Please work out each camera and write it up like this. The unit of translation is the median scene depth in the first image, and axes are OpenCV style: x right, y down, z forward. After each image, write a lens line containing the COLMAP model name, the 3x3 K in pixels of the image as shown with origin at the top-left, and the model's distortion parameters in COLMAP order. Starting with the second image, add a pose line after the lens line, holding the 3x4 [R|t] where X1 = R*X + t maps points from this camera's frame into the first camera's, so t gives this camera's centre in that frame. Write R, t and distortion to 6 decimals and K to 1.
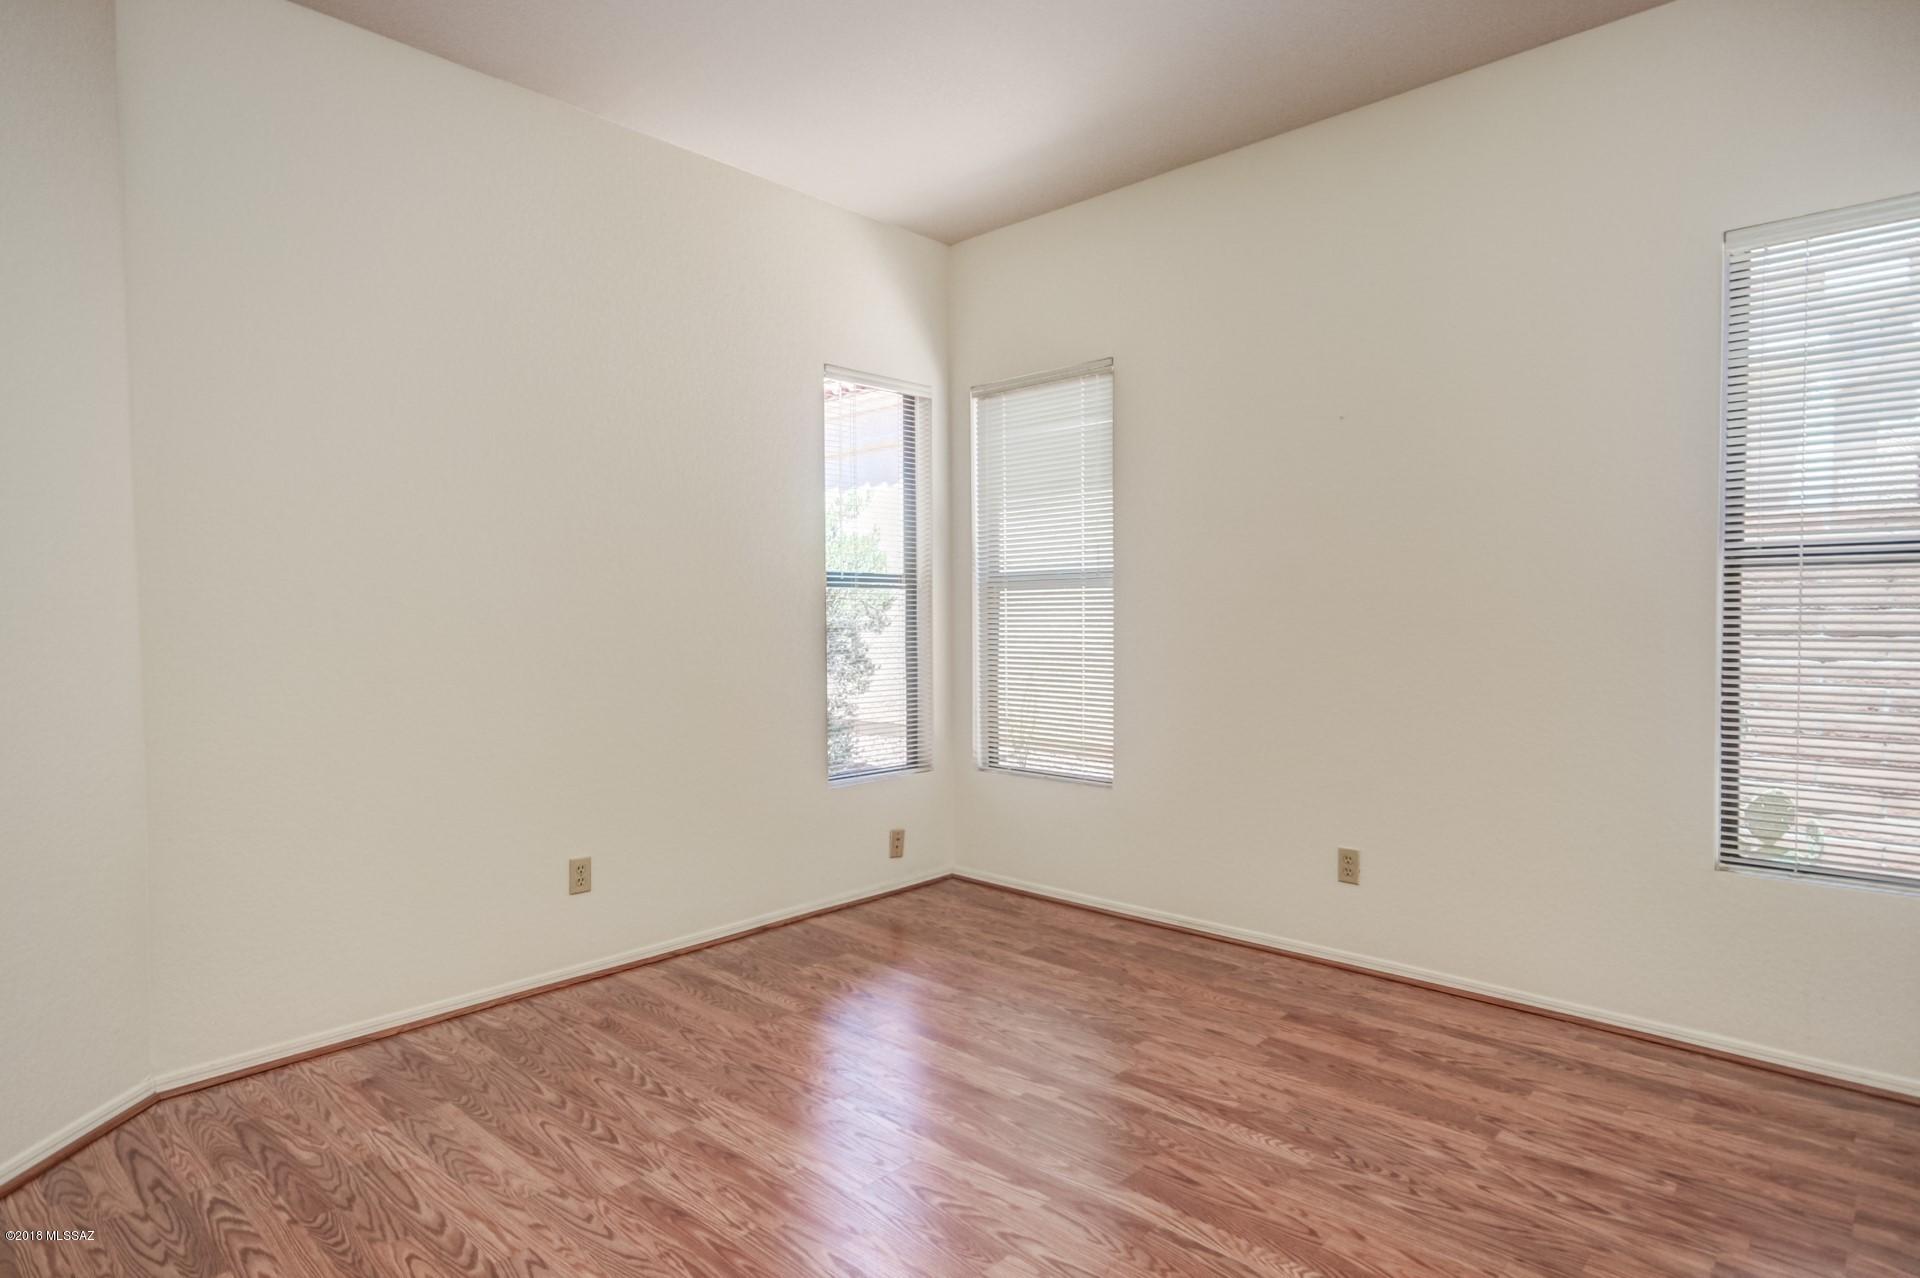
lens RADIAL K [[1042.8, 0, 976.3], [0, 1042.8, 635.6], [0, 0, 1]] dist [0.008646, -0.000328]
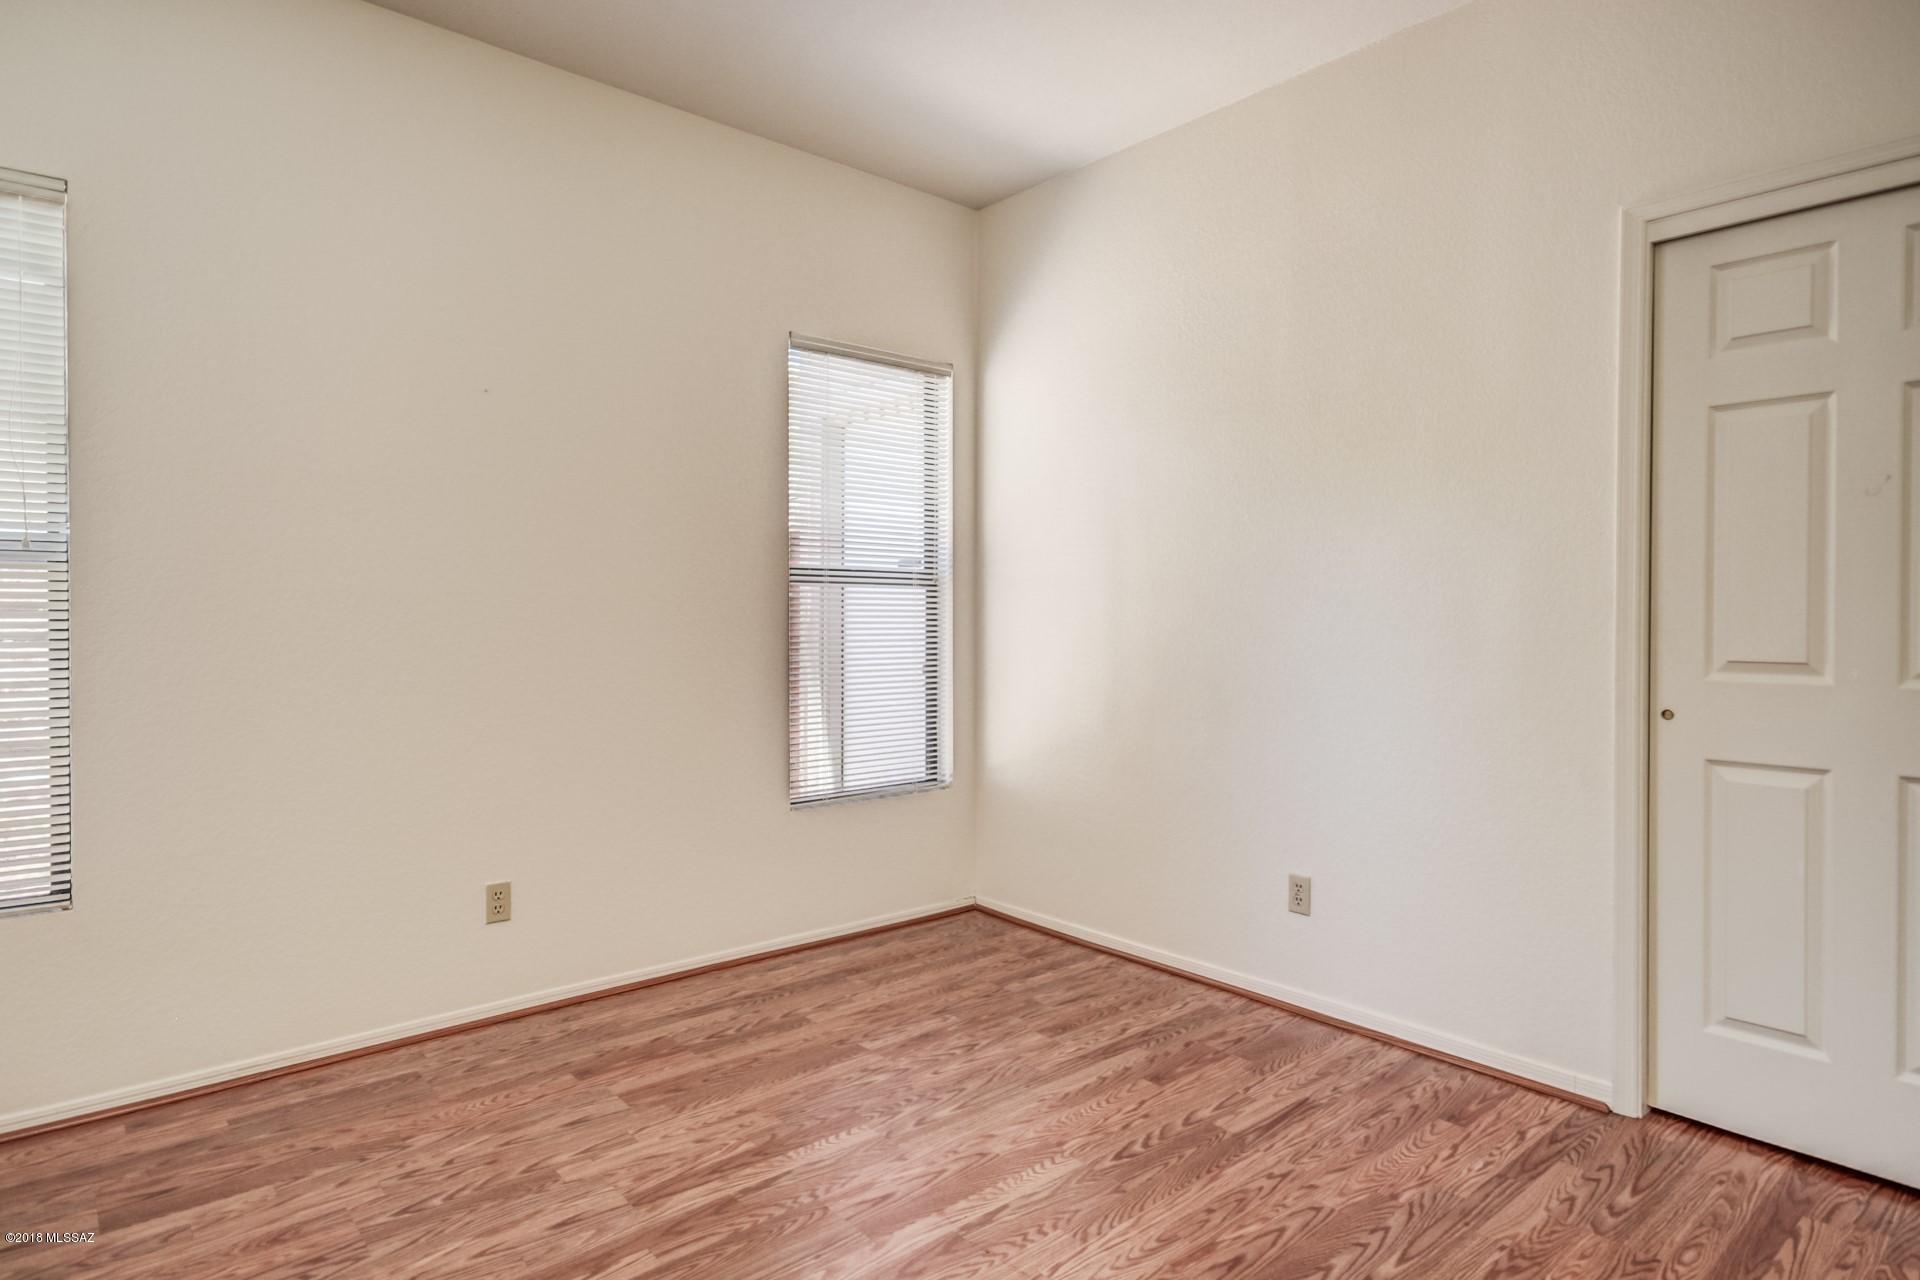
lens RADIAL K [[1042.8, 0, 975.1], [0, 1042.8, 632.8], [0, 0, 1]] dist [0.008646, -0.000328]
pose [[0.118683, -0.012288, 0.992856, -0.579276], [0.015977, 0.999818, 0.010464, -0.013041], [-0.992804, 0.014621, 0.118858, 0.608723]]
